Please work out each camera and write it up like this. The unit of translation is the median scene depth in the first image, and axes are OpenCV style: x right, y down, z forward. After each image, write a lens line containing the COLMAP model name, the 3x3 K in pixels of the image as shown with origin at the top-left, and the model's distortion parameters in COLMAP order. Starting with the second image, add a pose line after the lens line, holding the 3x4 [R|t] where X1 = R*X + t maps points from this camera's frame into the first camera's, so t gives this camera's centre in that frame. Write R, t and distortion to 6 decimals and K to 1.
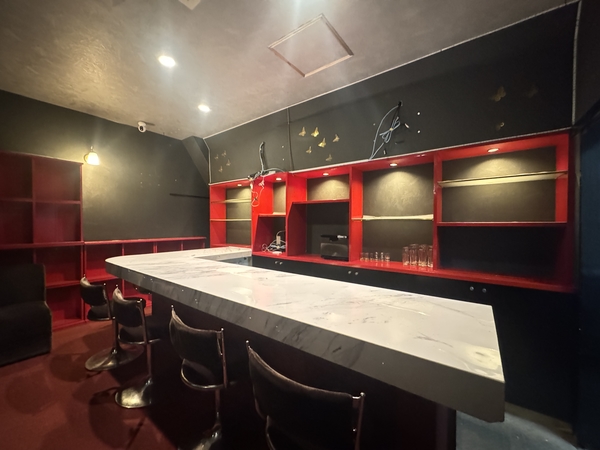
lens RADIAL K [[239.1, 0, 300.6], [0, 239.1, 224.7], [0, 0, 1]] dist [-0.001401, 0.000380]
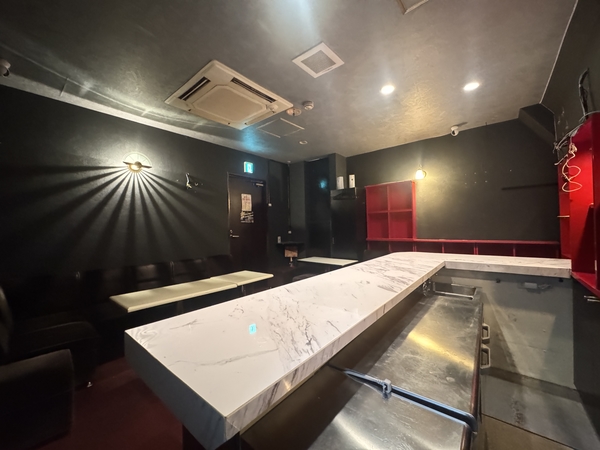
lens RADIAL K [[239.1, 0, 301.3], [0, 239.1, 229.0], [0, 0, 1]] dist [-0.001401, 0.000380]
pose [[-0.052910, 0.007438, -0.998572, 0.511073], [0.014232, 0.999876, 0.006694, -0.001399], [0.998498, -0.013858, -0.053010, 0.488936]]
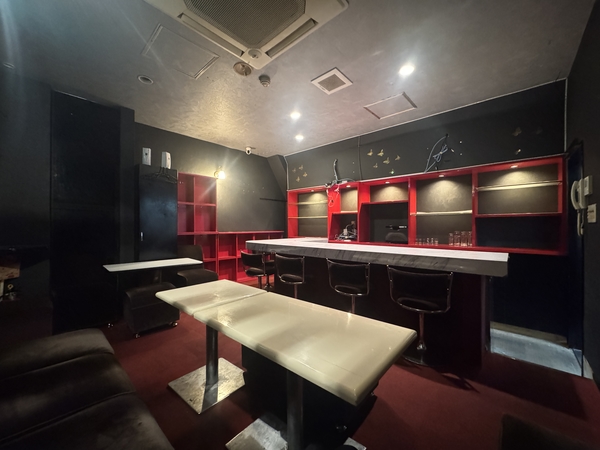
lens RADIAL K [[239.1, 0, 300.8], [0, 239.1, 224.3], [0, 0, 1]] dist [-0.001401, 0.000380]
pose [[0.996151, -0.004579, -0.087535, -0.299743], [0.003551, 0.999923, -0.011896, 0.049128], [0.087582, 0.011539, 0.996090, -0.455926]]
